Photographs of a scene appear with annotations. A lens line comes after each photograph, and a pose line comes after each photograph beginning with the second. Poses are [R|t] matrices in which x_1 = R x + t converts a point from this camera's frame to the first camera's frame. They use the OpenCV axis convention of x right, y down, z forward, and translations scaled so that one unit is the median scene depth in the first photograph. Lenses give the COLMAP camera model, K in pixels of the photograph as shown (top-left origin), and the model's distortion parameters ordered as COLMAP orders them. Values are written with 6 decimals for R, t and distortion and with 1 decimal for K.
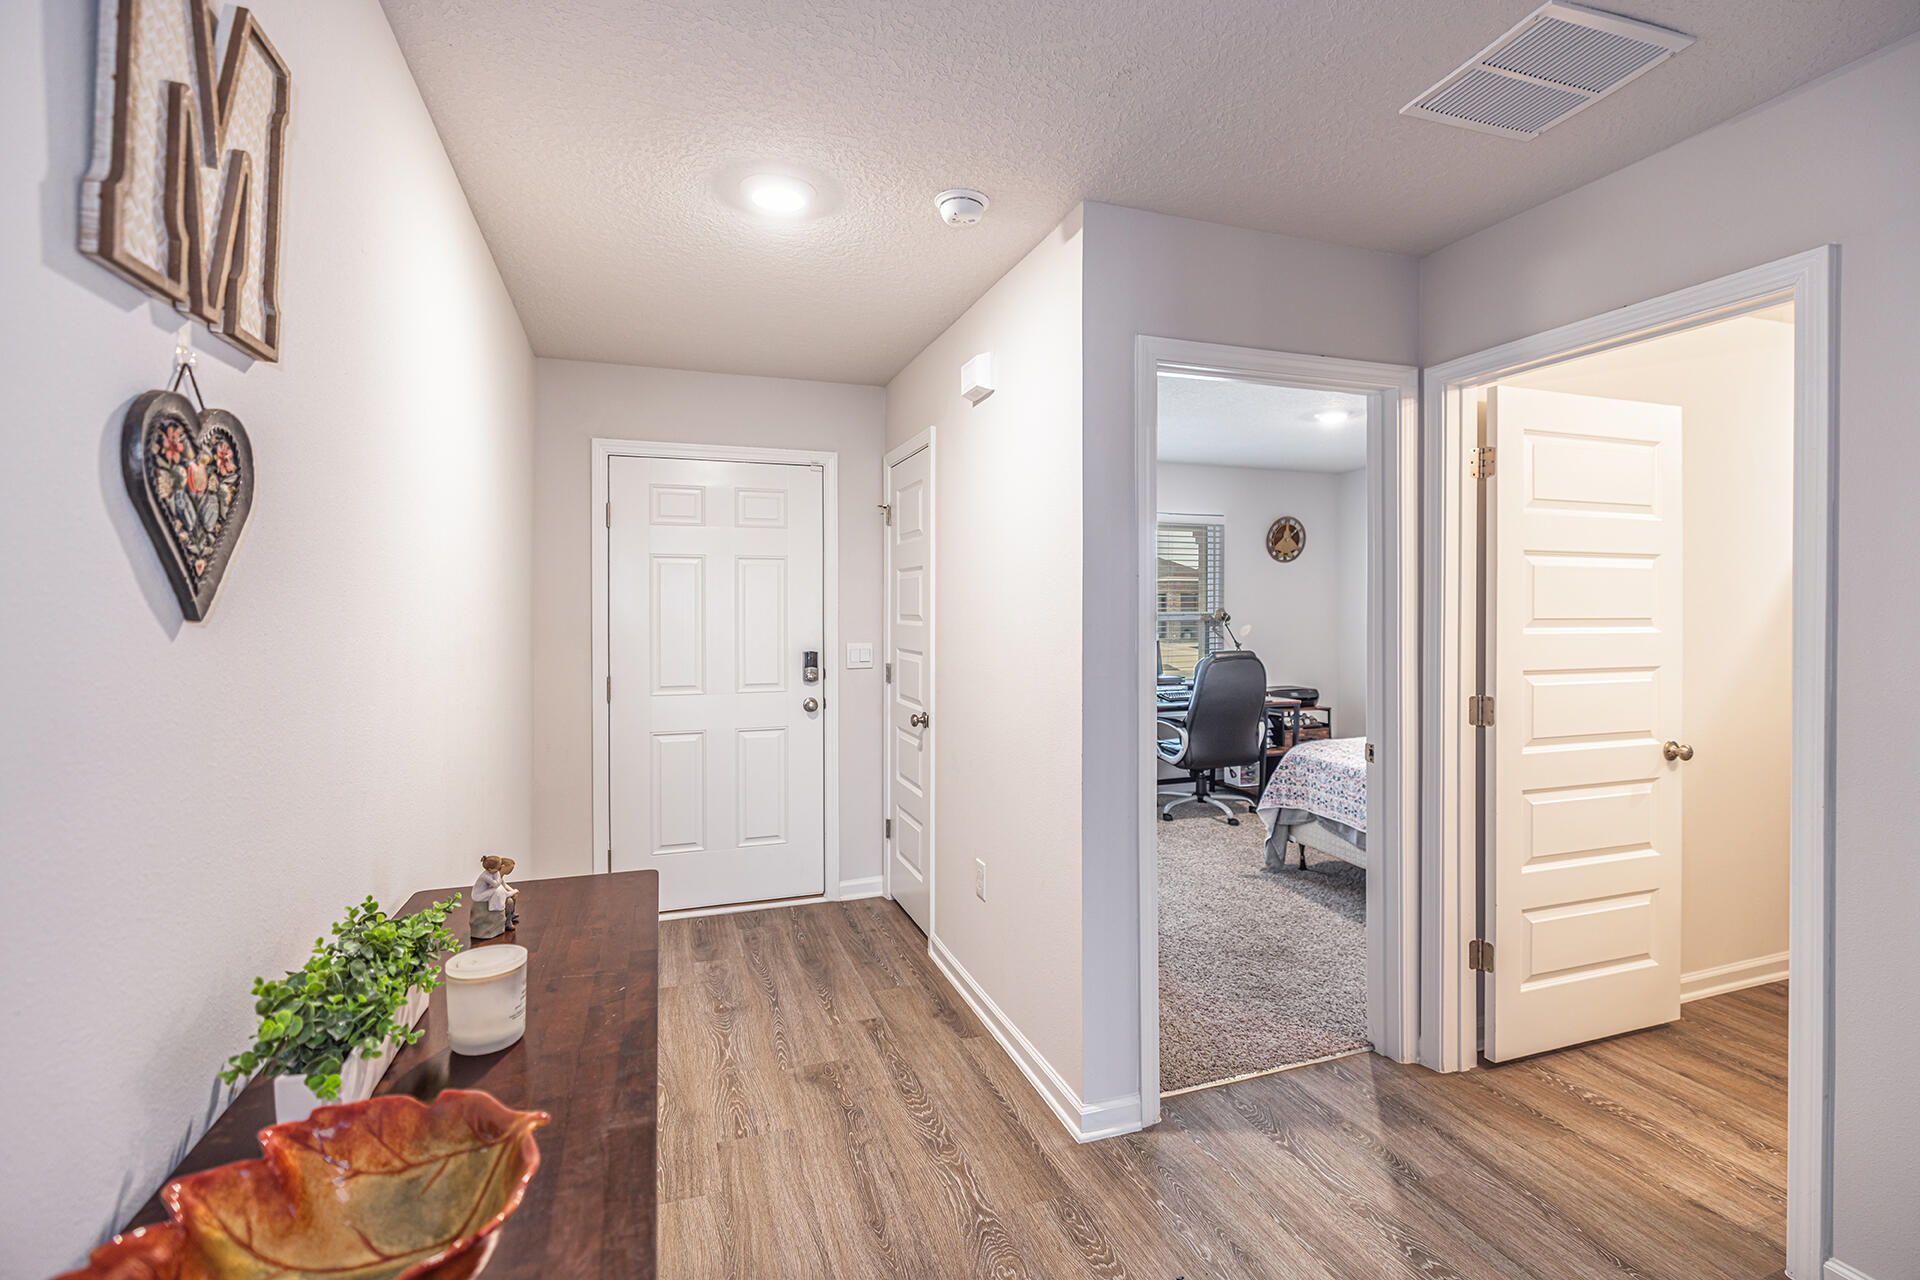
lens RADIAL K [[814.4, 0, 929.1], [0, 814.4, 613.9], [0, 0, 1]] dist [0.000383, -0.000047]
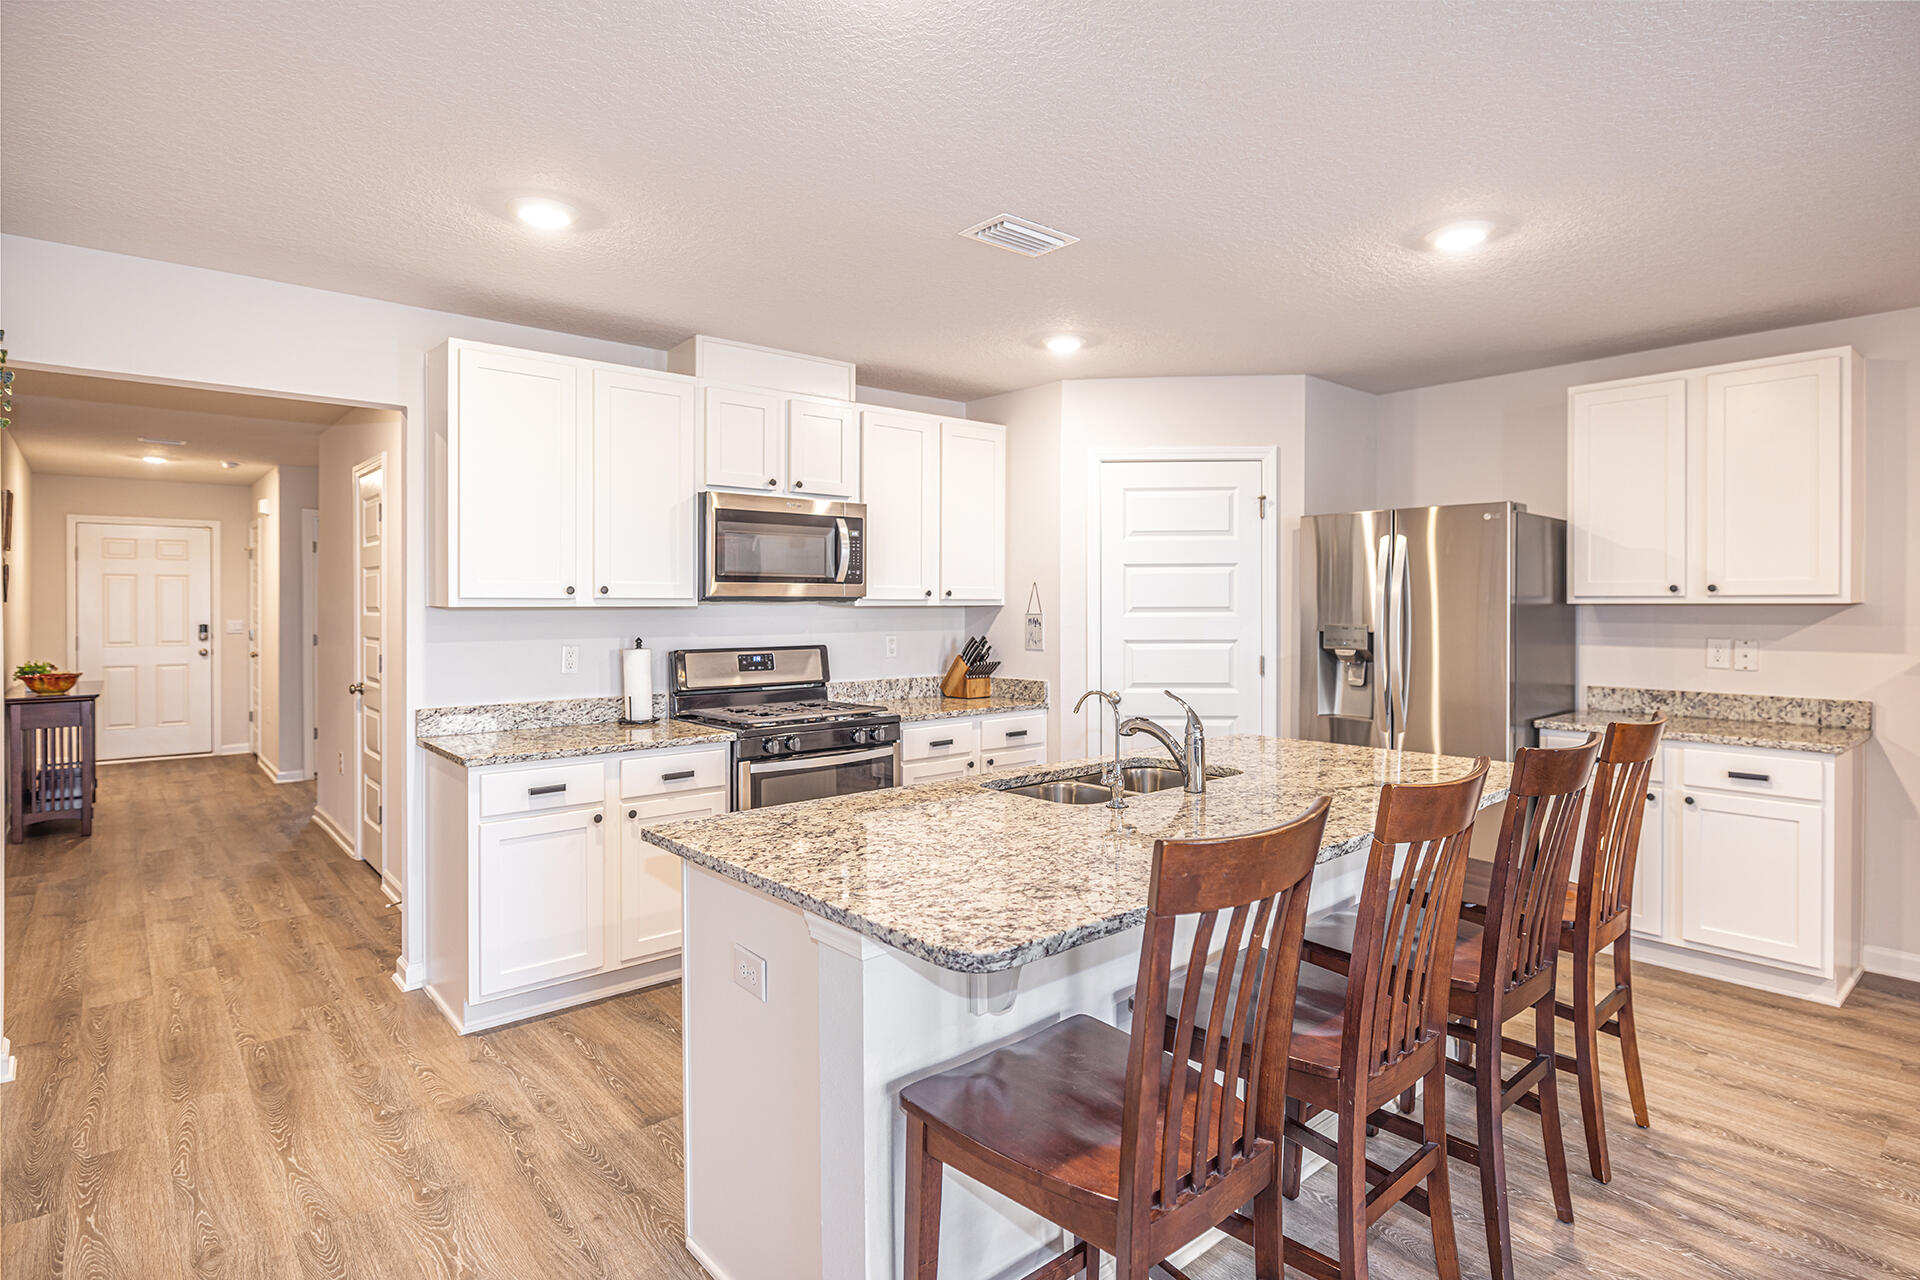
lens RADIAL K [[1007.4, 0, 910.0], [0, 1007.4, 613.6], [0, 0, 1]] dist [-0.003843, -0.000038]
pose [[0.941351, 0.003555, 0.337411, 0.403137], [-0.004974, 0.999982, 0.003341, 0.003128], [-0.337393, -0.004823, 0.941351, -1.159551]]
